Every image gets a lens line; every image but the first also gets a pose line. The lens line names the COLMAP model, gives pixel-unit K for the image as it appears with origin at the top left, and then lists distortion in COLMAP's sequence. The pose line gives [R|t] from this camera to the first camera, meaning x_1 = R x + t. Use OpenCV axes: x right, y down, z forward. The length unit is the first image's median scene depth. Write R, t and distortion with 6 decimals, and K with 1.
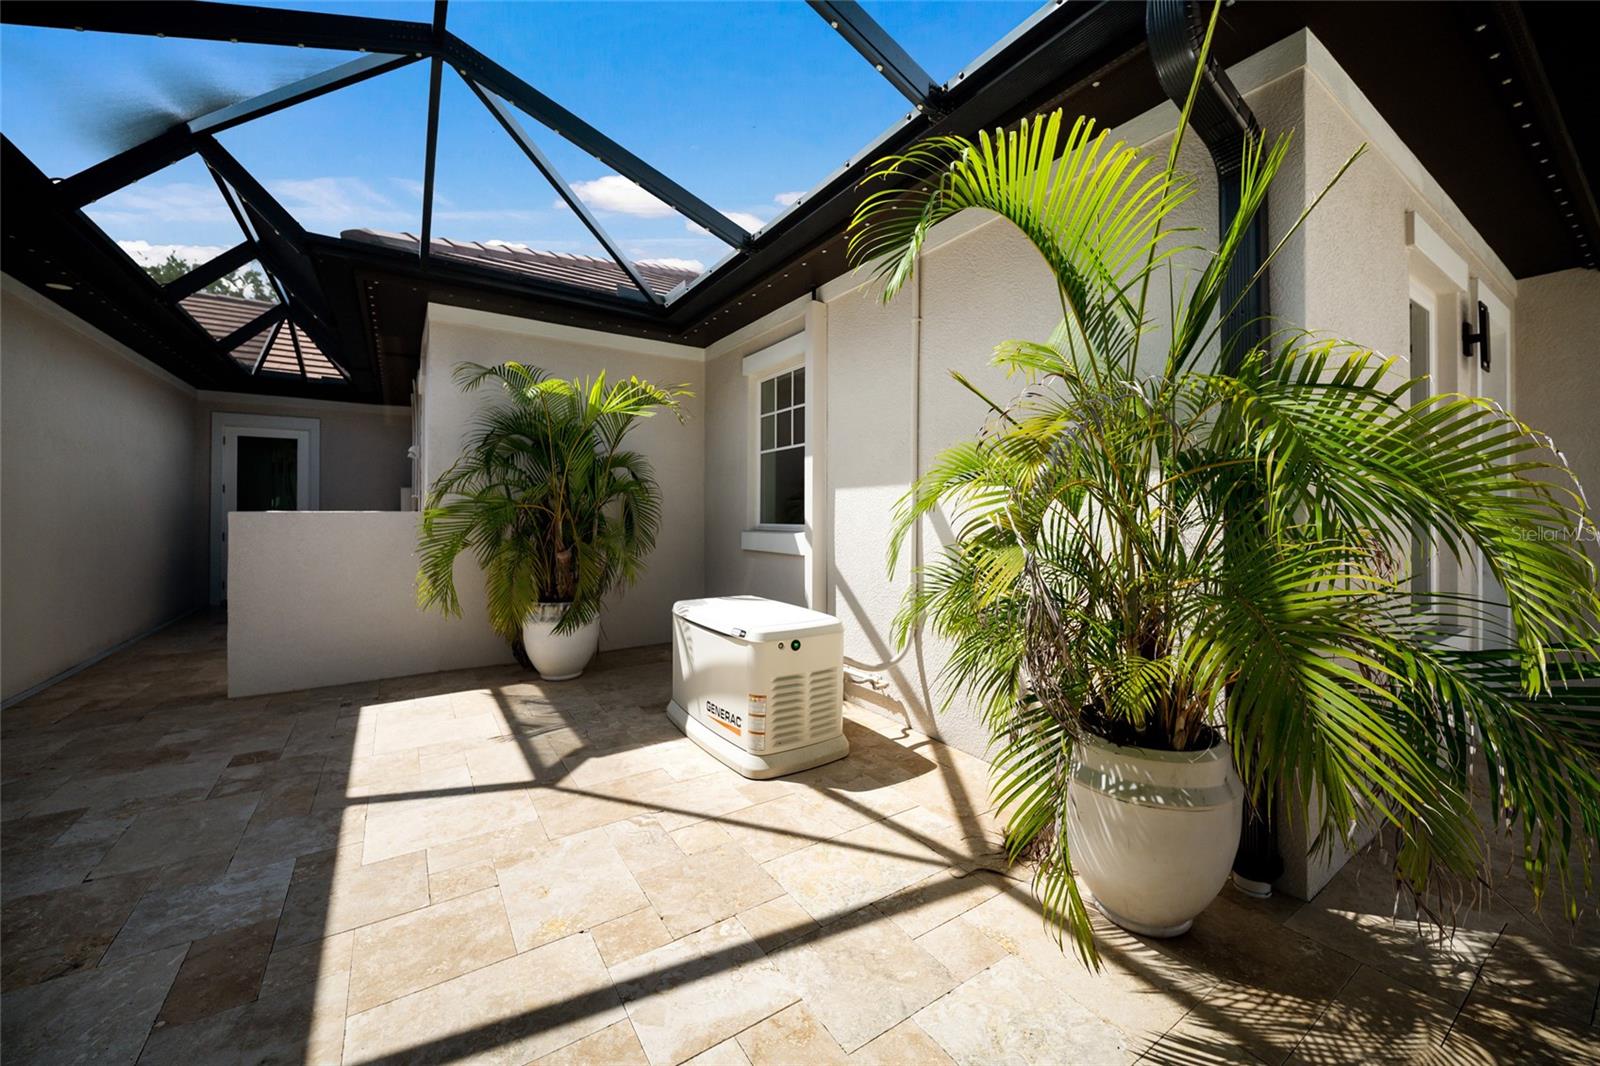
lens RADIAL K [[600.2, 0, 801.8], [0, 600.2, 511.4], [0, 0, 1]] dist [0.018697, -0.000006]
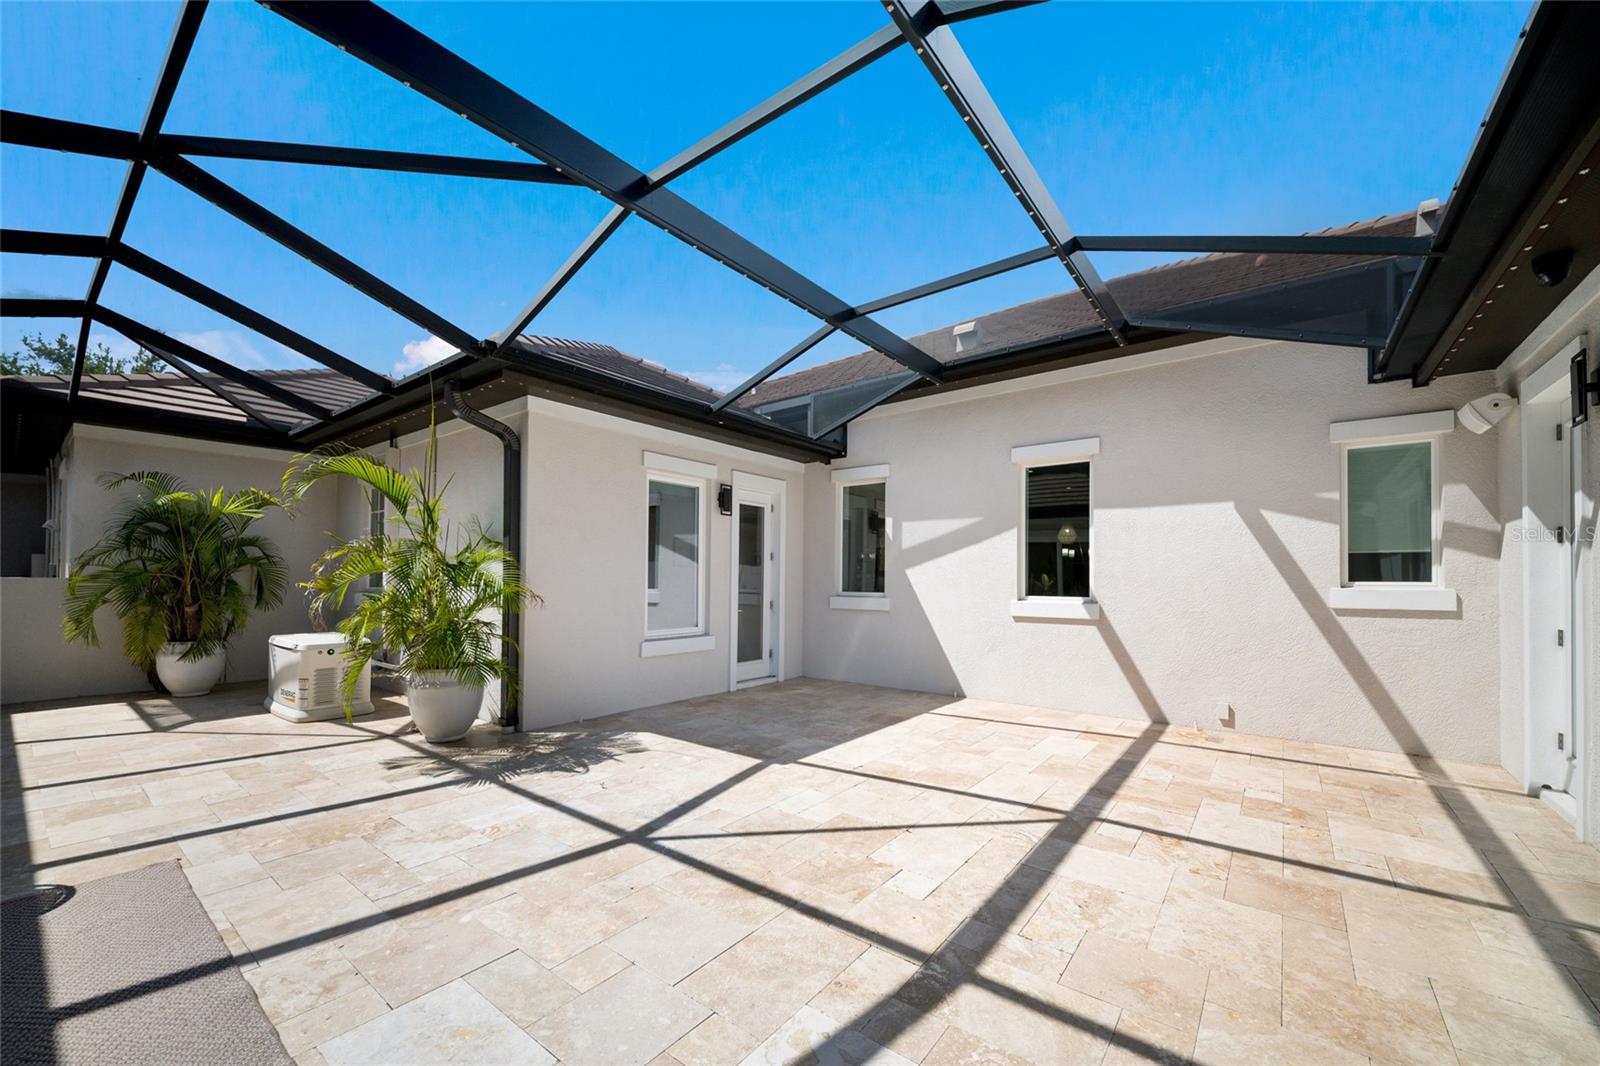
lens RADIAL K [[626.4, 0, 797.7], [0, 626.4, 573.3], [0, 0, 1]] dist [-0.002428, -0.000372]
pose [[0.949754, 0.005256, 0.312952, 0.531431], [-0.004066, 0.999982, -0.004455, -0.012421], [-0.312970, 0.002959, 0.949758, -0.906769]]
